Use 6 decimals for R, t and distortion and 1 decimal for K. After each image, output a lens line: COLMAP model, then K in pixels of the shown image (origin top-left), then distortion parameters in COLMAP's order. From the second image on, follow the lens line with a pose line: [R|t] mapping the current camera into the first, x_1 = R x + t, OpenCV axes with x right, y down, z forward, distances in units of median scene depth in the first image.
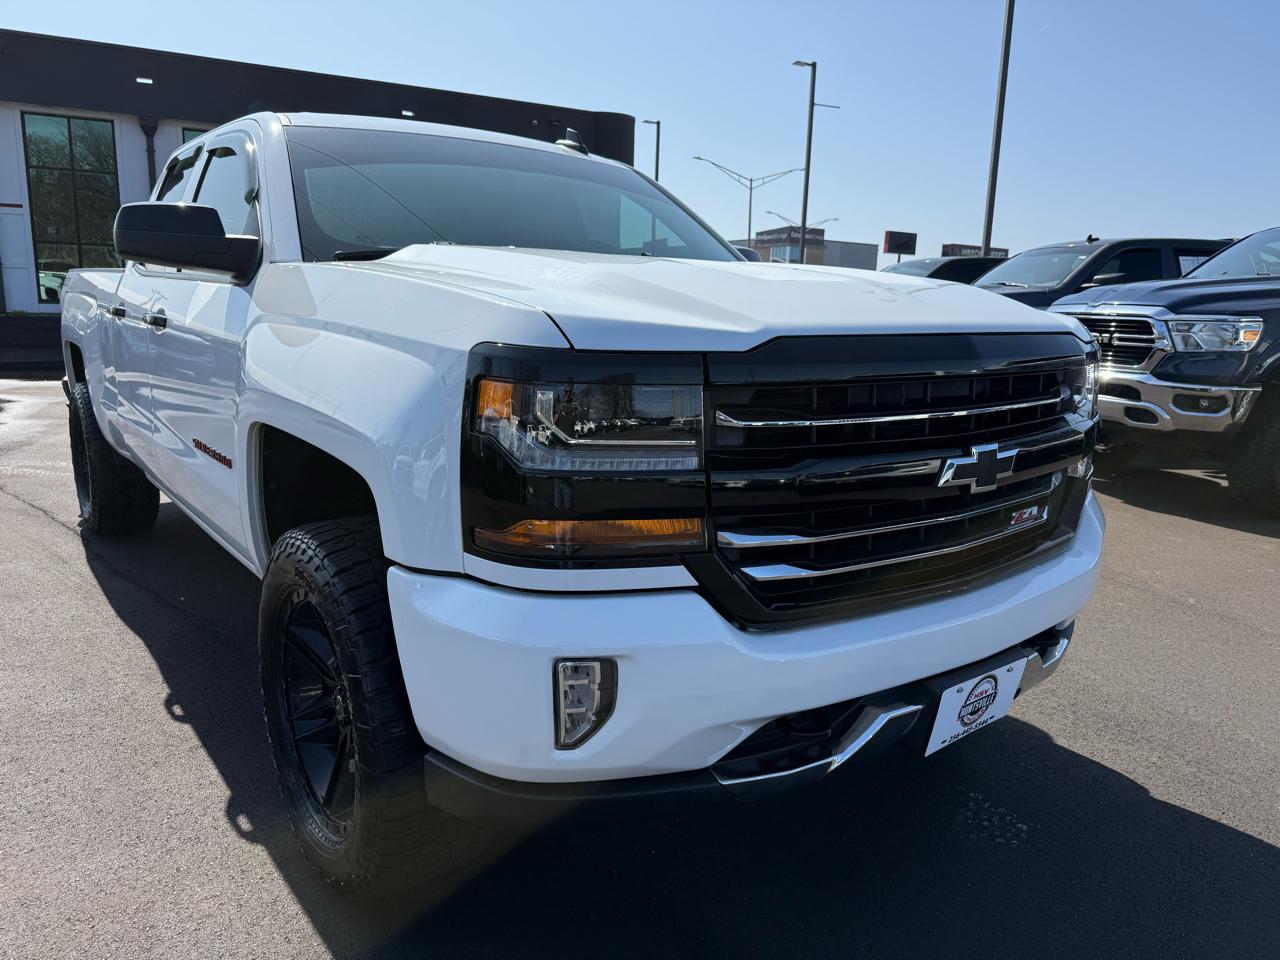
lens RADIAL K [[909.8, 0, 642.8], [0, 909.8, 489.3], [0, 0, 1]] dist [0.037582, -0.001392]
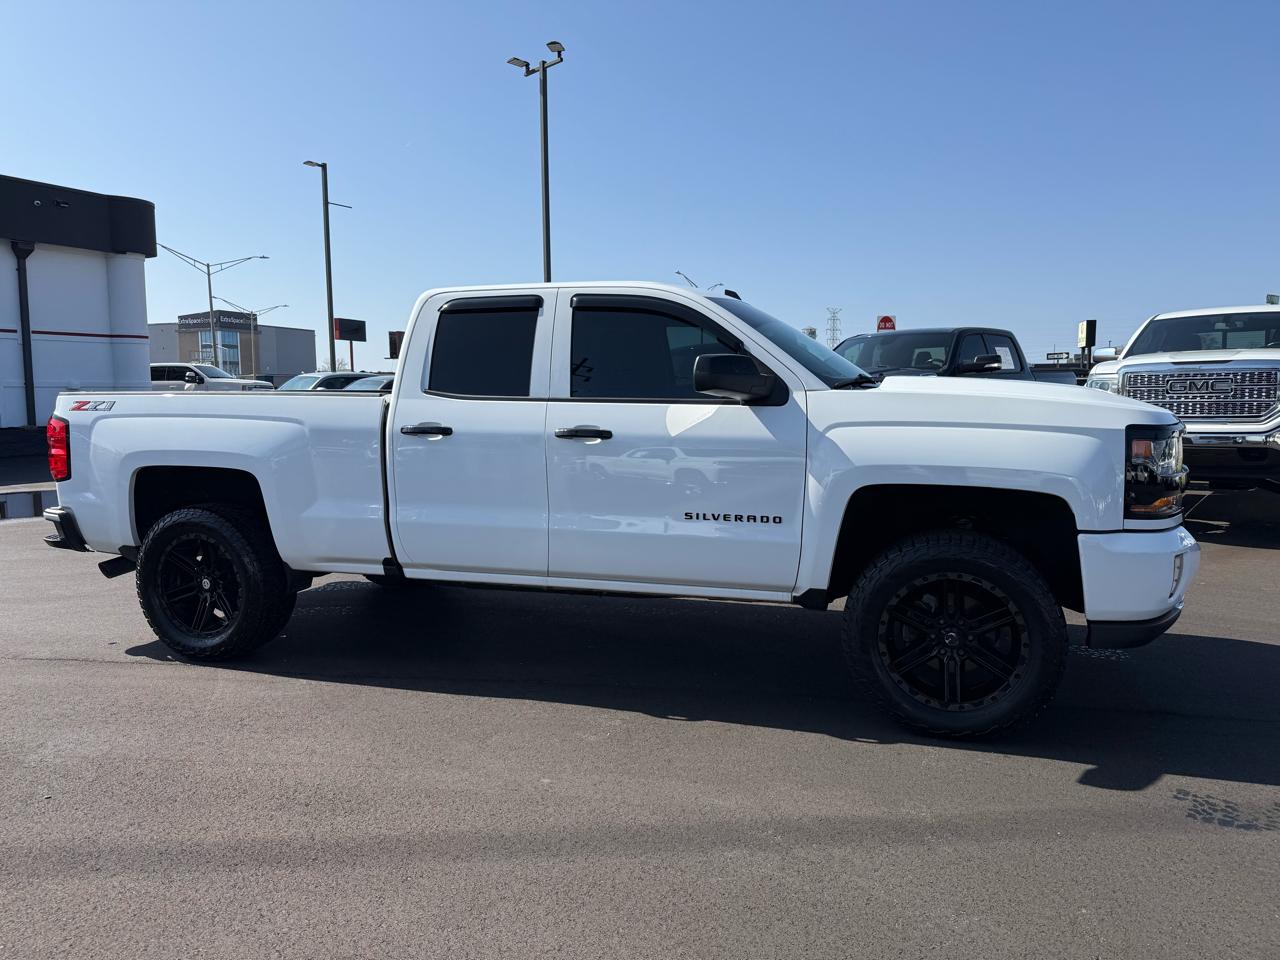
lens RADIAL K [[908.7, 0, 631.9], [0, 908.7, 478.3], [0, 0, 1]] dist [0.166521, -0.292180]
pose [[0.825947, -0.089983, 0.556520, -1.431265], [0.145725, 0.987706, -0.056575, -0.044081], [-0.544587, 0.127827, 0.828906, -0.135576]]
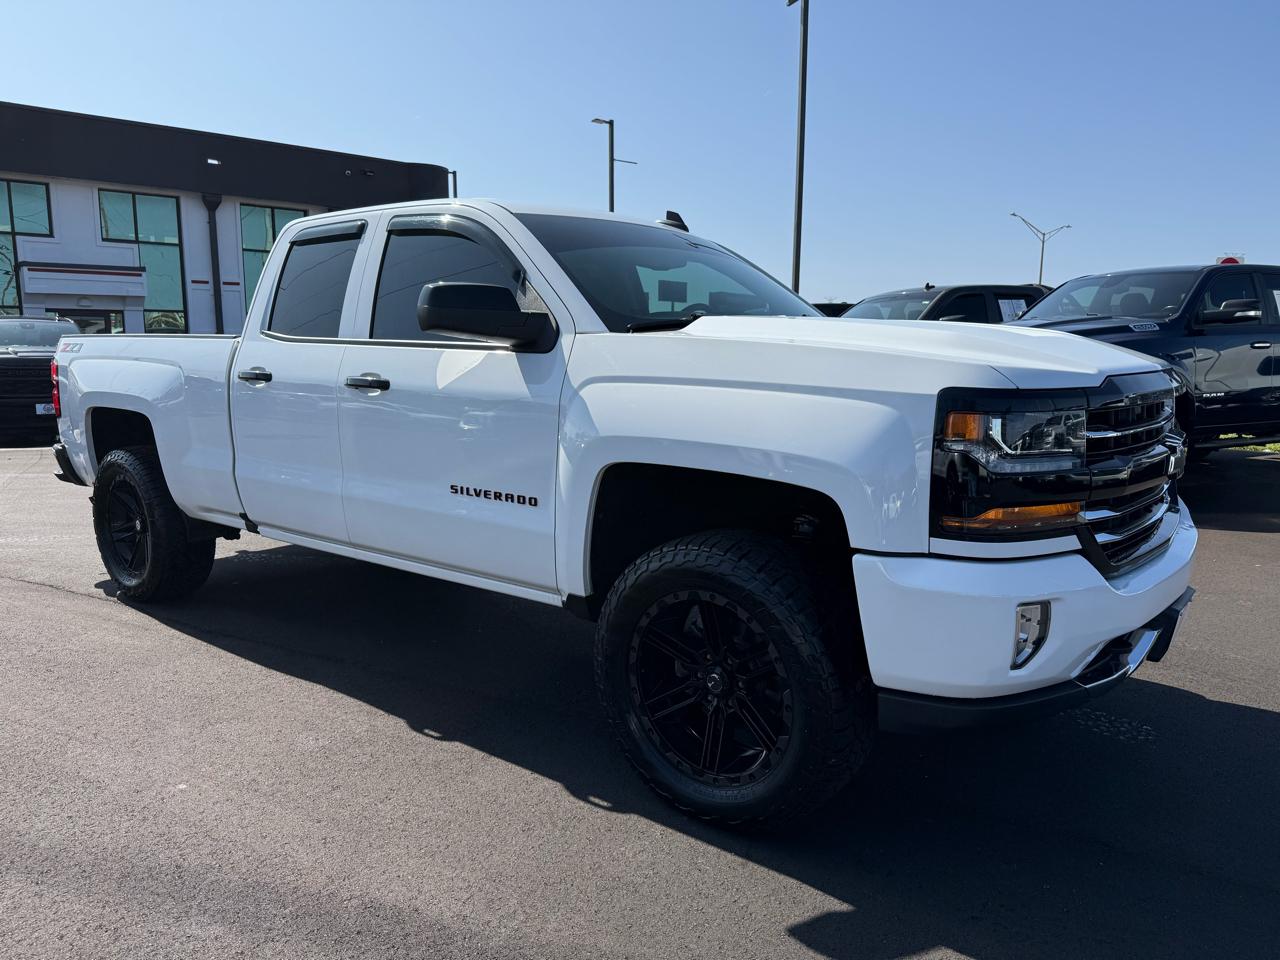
lens RADIAL K [[908.7, 0, 631.9], [0, 908.7, 478.3], [0, 0, 1]] dist [0.166521, -0.292180]
pose [[0.972343, -0.060689, 0.225533, -0.565104], [0.073724, 0.996033, -0.049823, 0.009623], [-0.221615, 0.065072, 0.972961, -0.169714]]
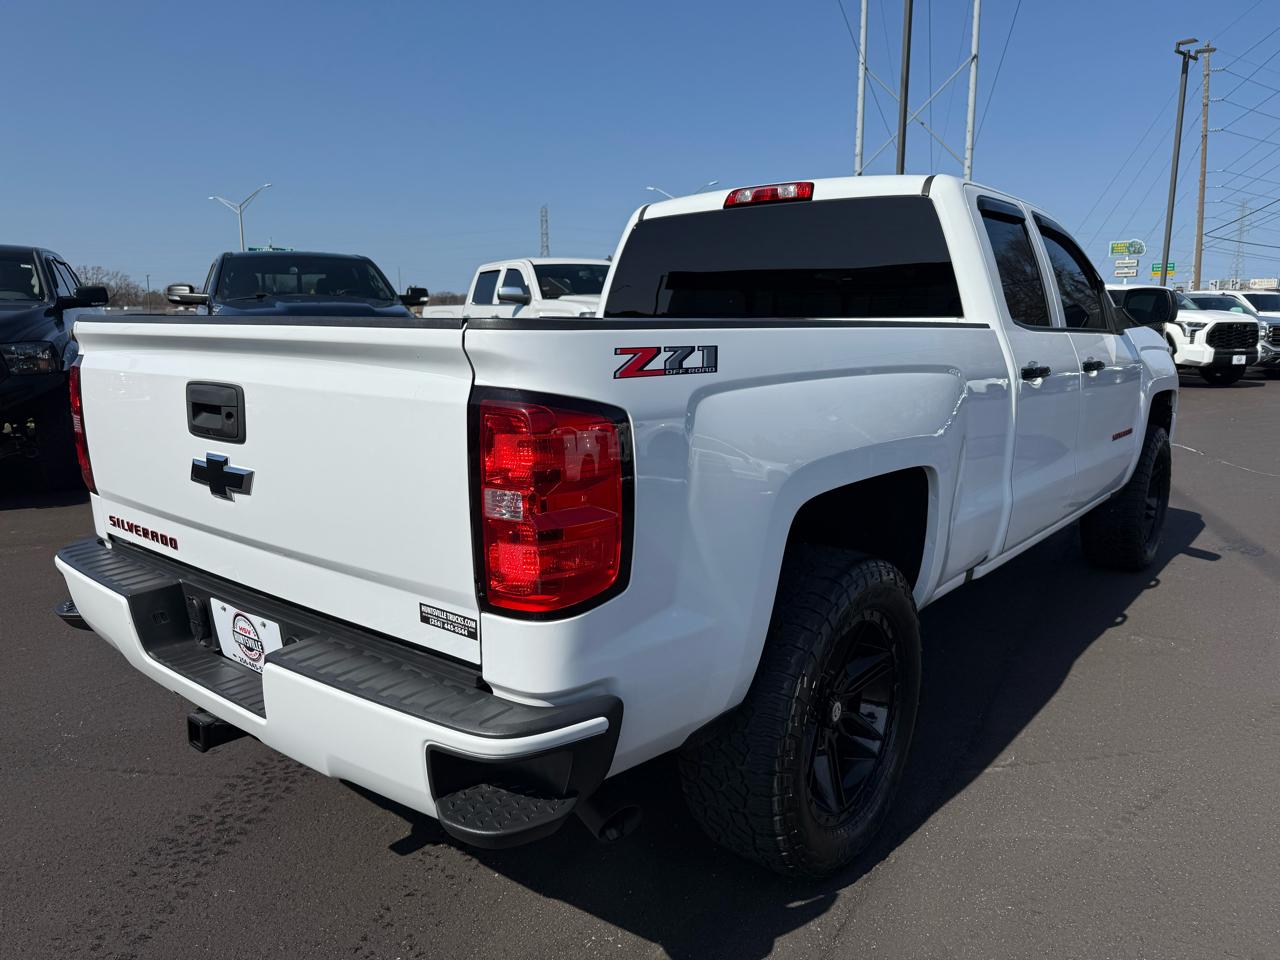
lens RADIAL K [[922.1, 0, 631.1], [0, 922.1, 482.6], [0, 0, 1]] dist [0.038495, -0.058768]
pose [[-0.232200, -0.196212, 0.952672, -1.911388], [0.195286, 0.950094, 0.243280, -0.545488], [-0.952862, 0.242533, -0.182295, 2.209062]]
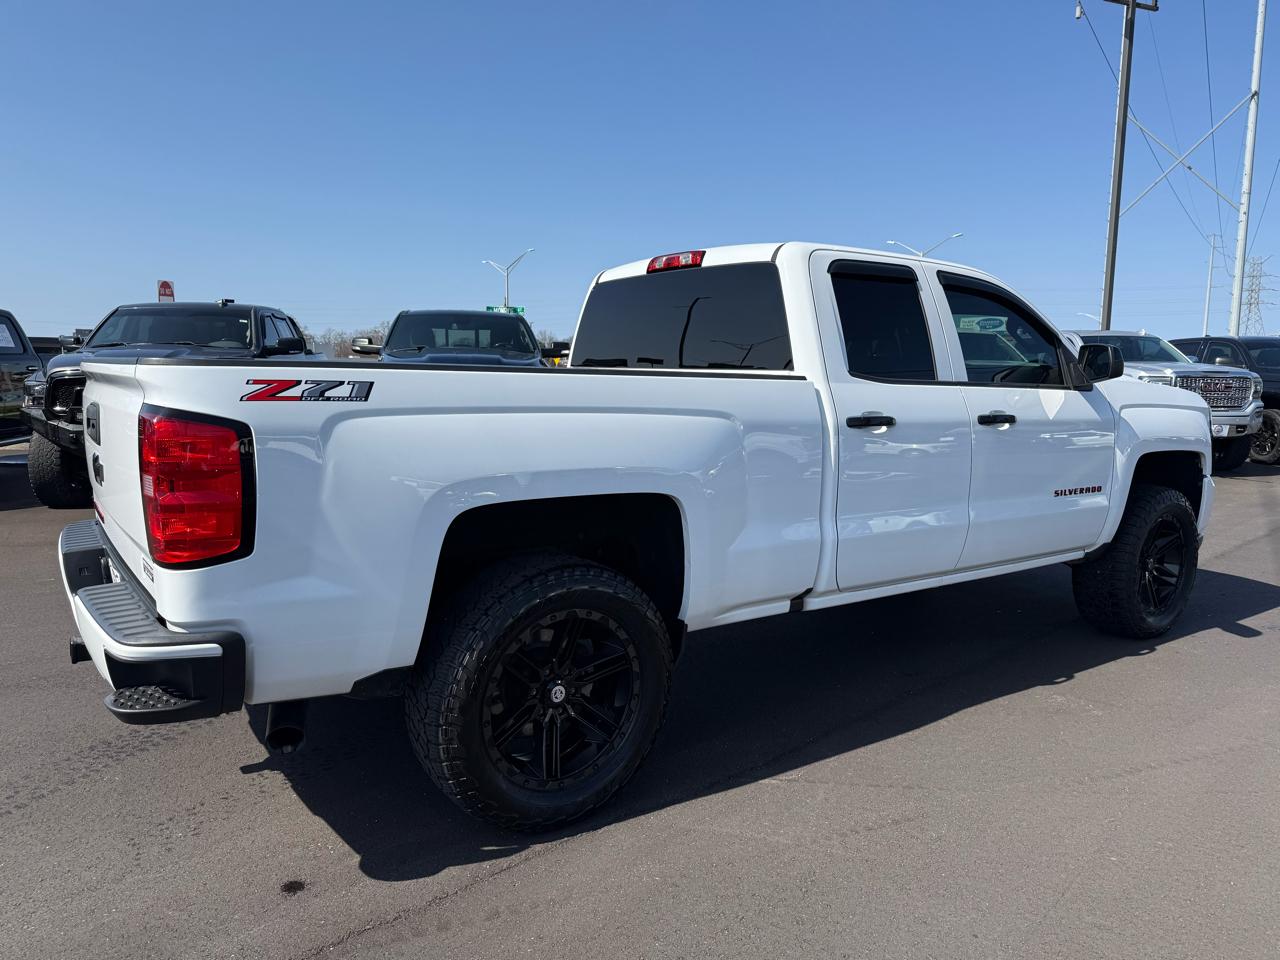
lens RADIAL K [[907.7, 0, 640.0], [0, 907.7, 480.0], [0, 0, 1]] dist [0.055037, -0.083667]
pose [[0.031244, -0.144456, 0.989018, -2.148529], [0.190111, 0.972296, 0.136008, -0.438929], [-0.981265, 0.183773, 0.057841, 1.697620]]
